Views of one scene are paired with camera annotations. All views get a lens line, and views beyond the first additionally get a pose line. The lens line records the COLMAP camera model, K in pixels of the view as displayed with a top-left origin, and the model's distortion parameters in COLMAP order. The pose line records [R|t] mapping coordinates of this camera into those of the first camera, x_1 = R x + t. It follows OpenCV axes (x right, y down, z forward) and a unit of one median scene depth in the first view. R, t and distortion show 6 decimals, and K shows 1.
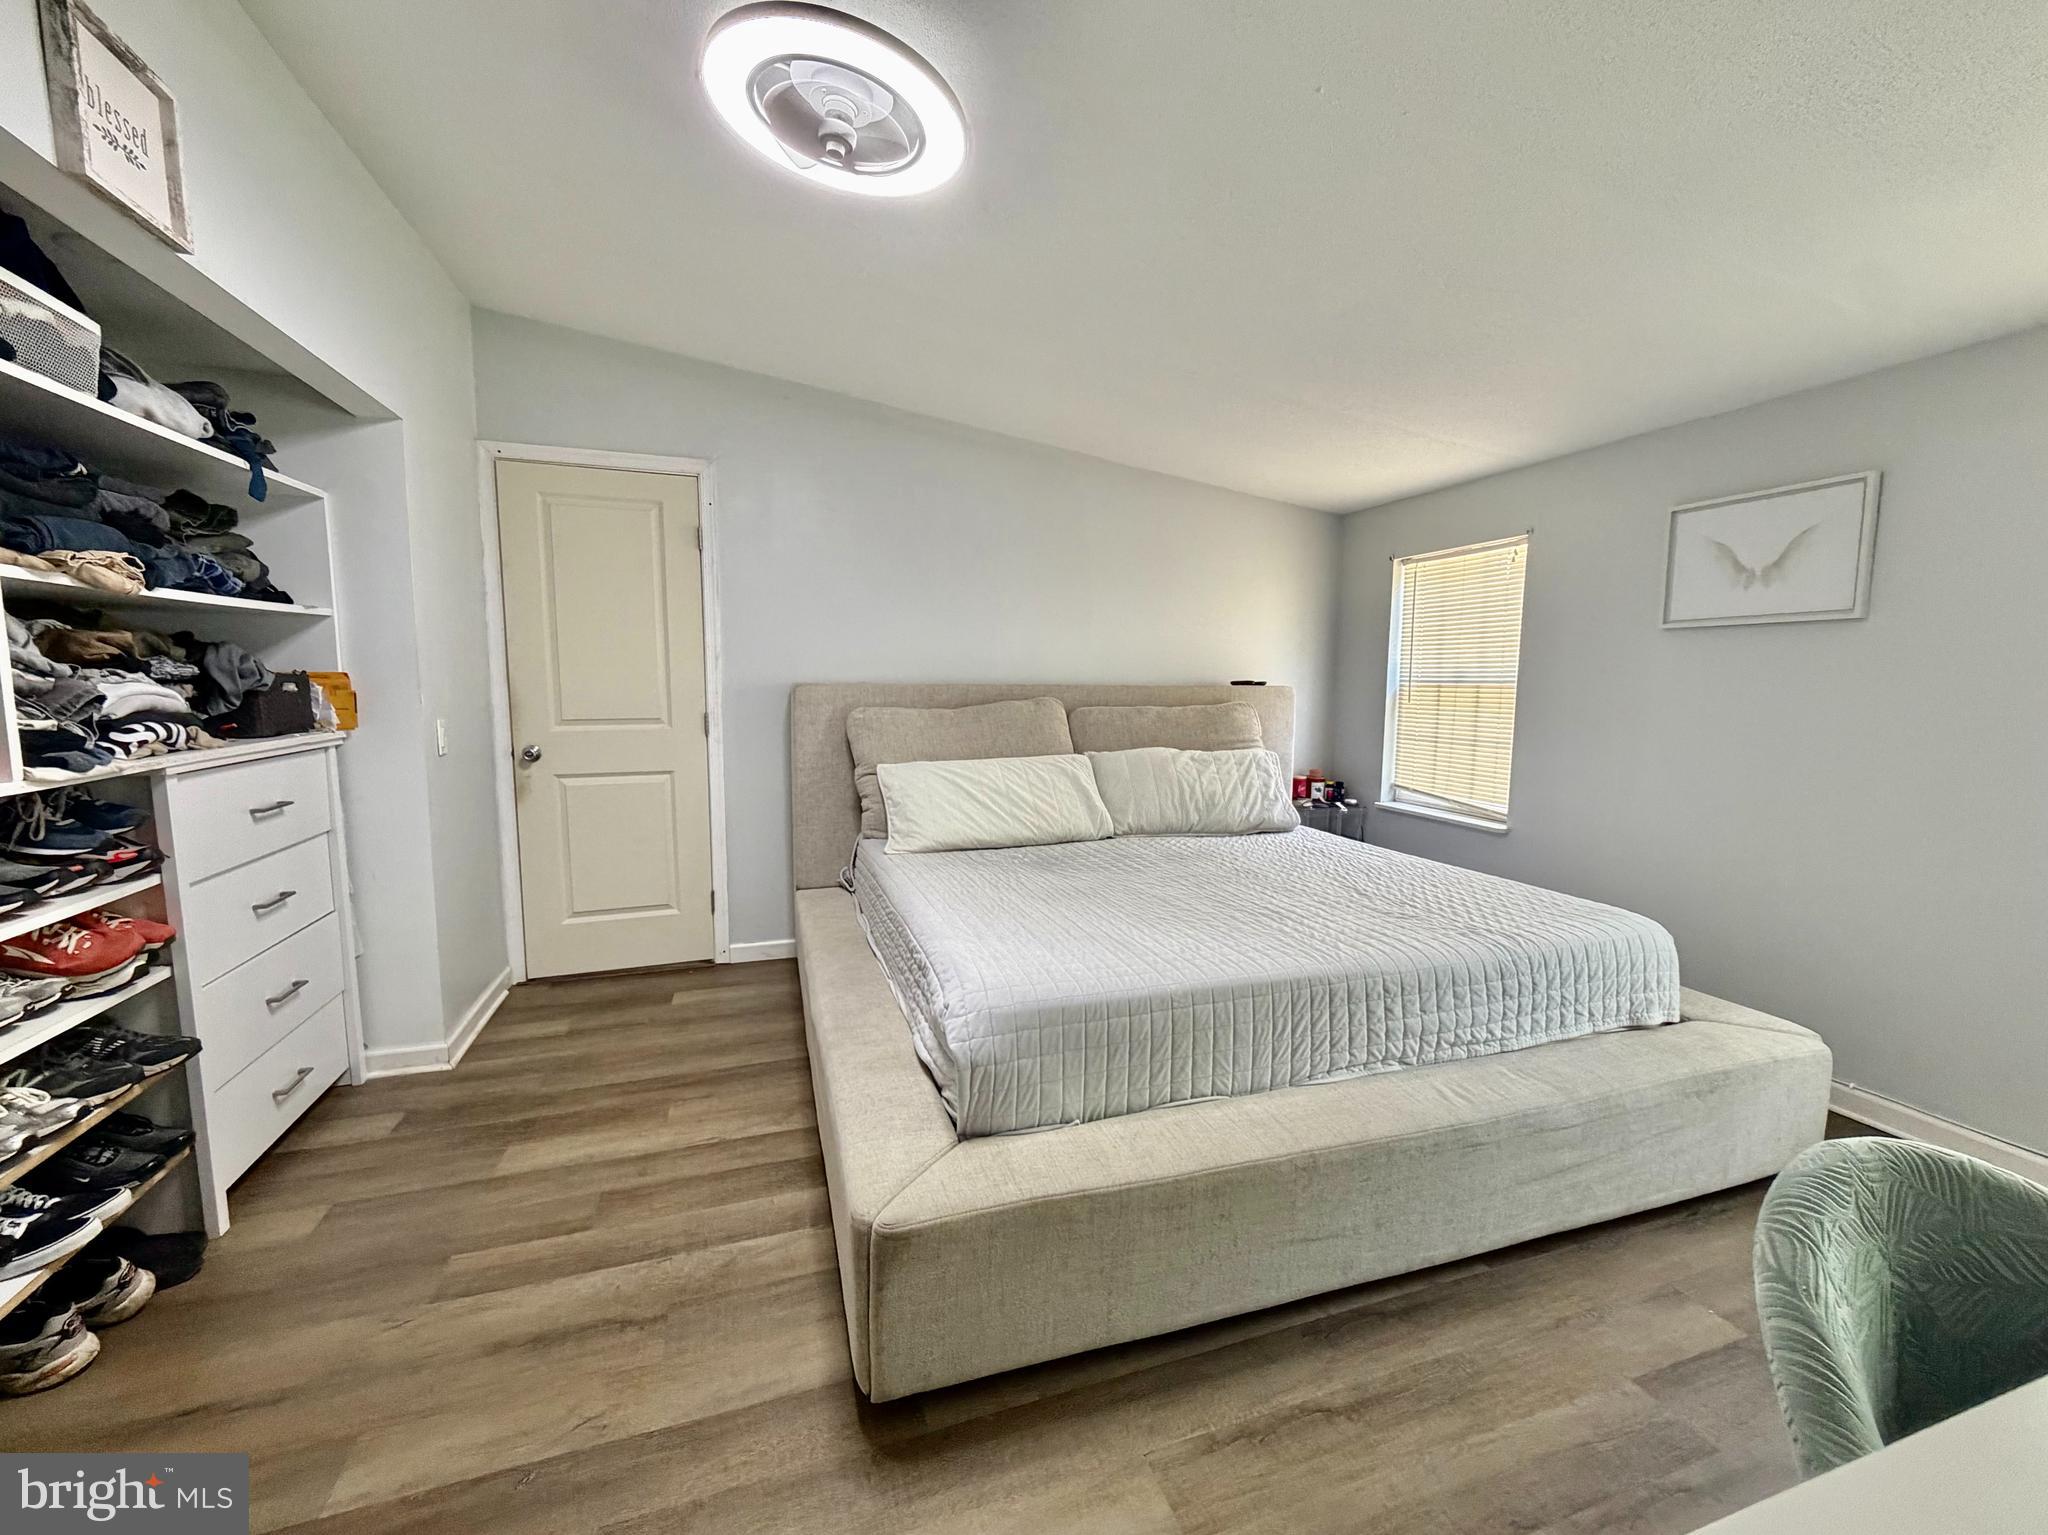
lens RADIAL K [[818.3, 0, 1031.8], [0, 818.3, 768.9], [0, 0, 1]] dist [0.000752, -0.000183]
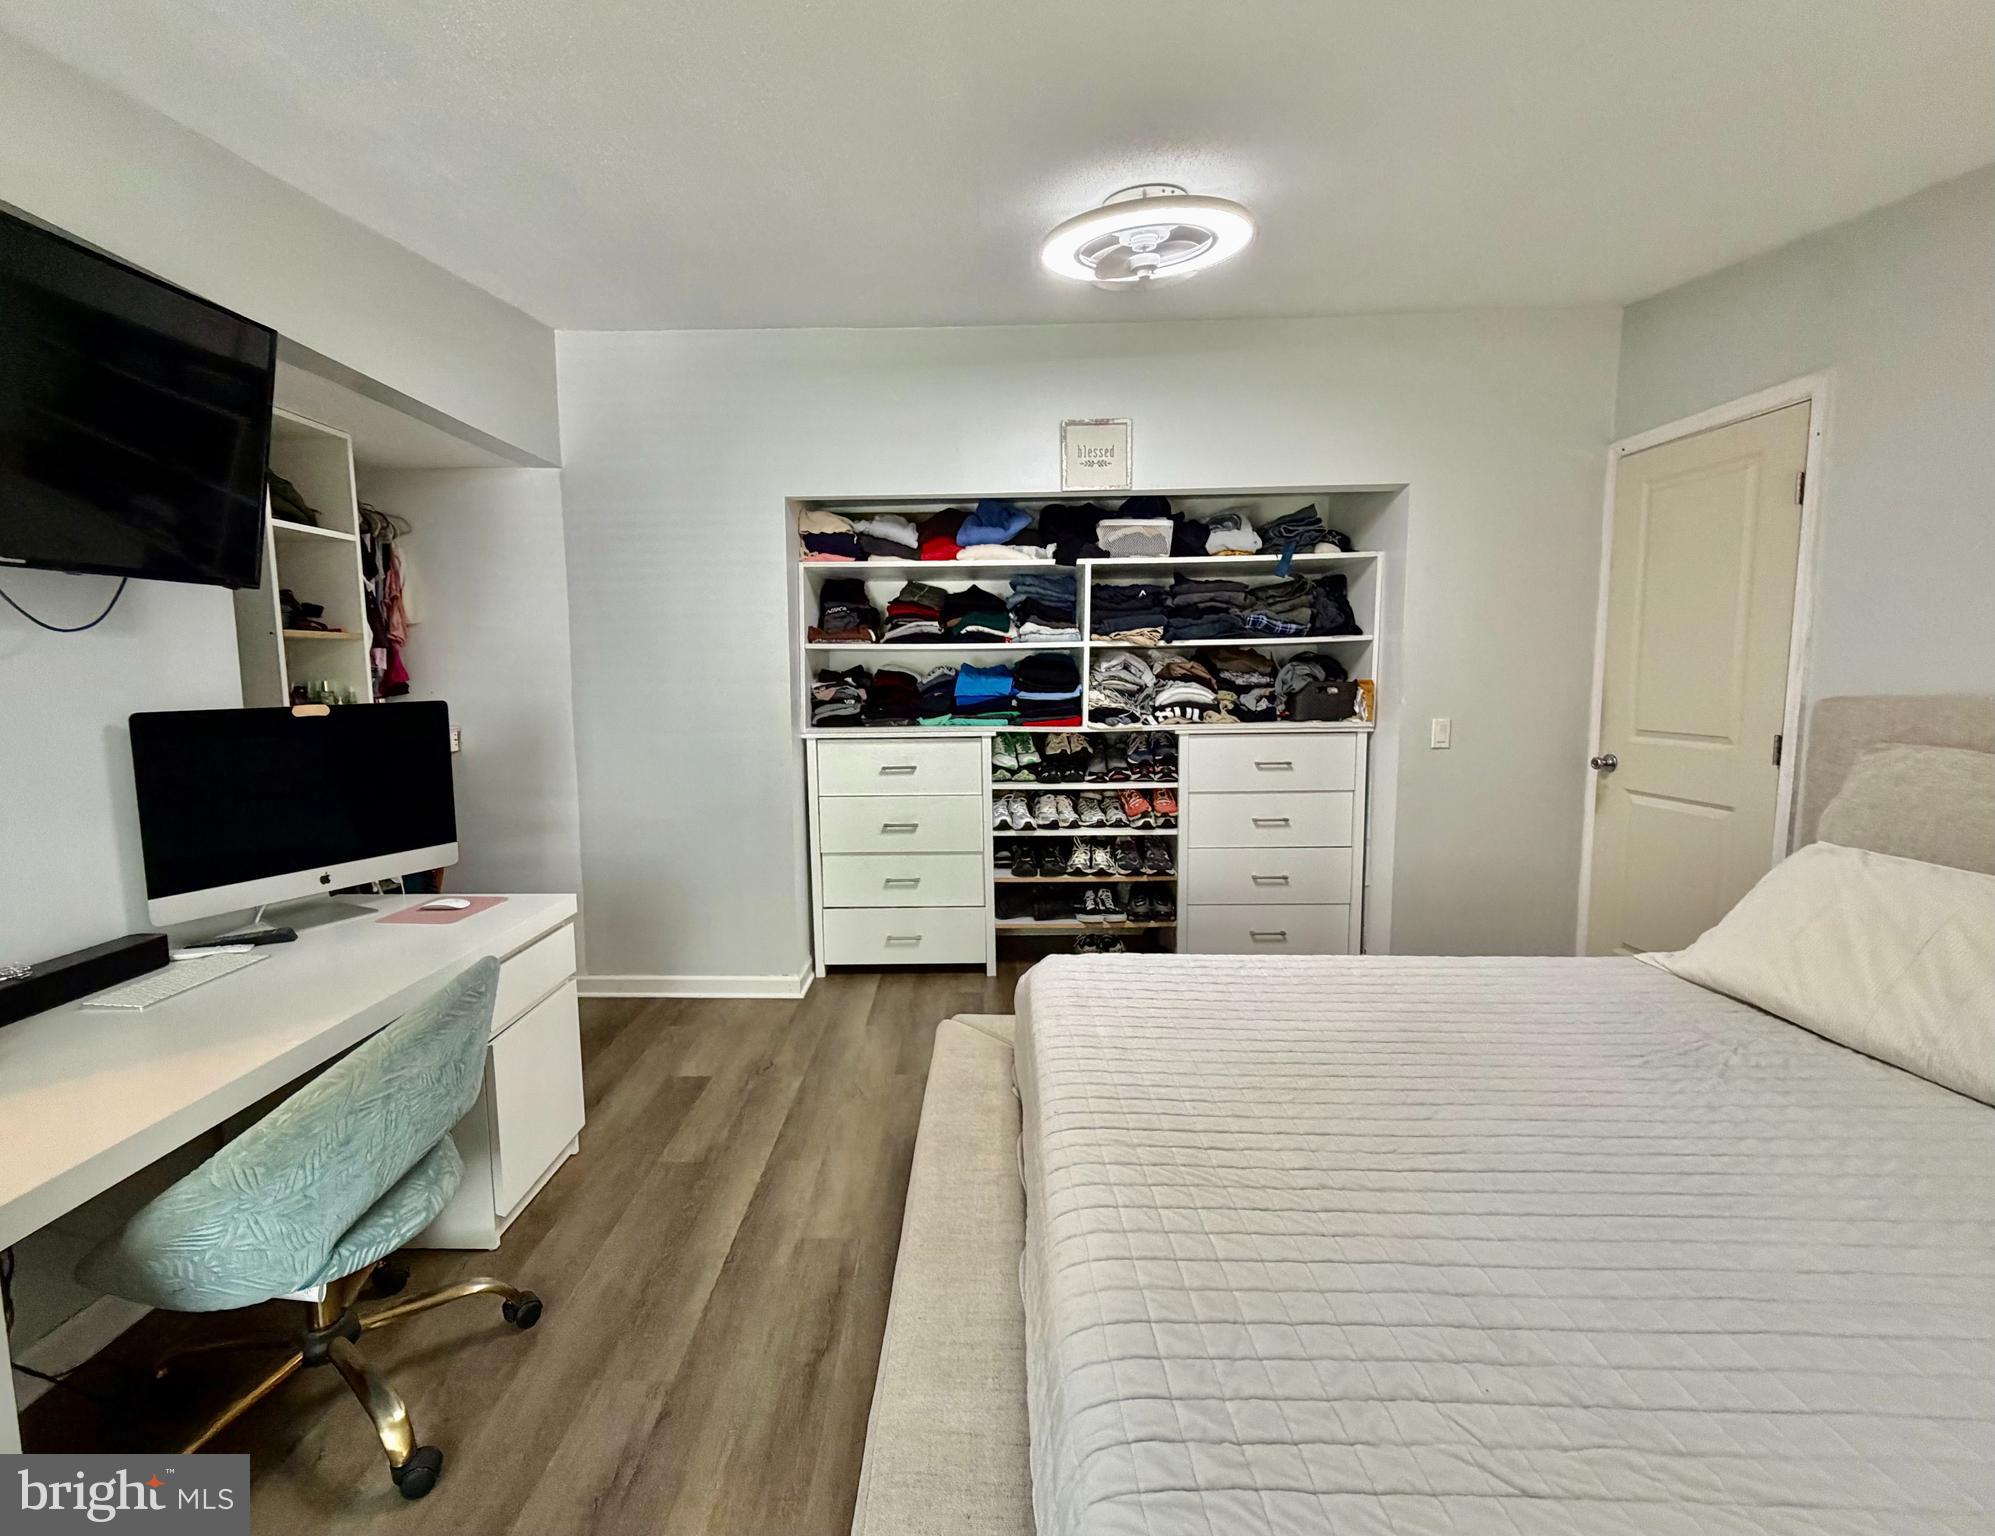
lens RADIAL K [[874.3, 0, 997.5], [0, 874.3, 768.0], [0, 0, 1]] dist [-0.000863, -0.000089]
pose [[-0.308923, 0.108036, -0.944931, 1.120889], [-0.095175, 0.985029, 0.143735, -0.177994], [0.946313, 0.134337, -0.294016, 1.232100]]
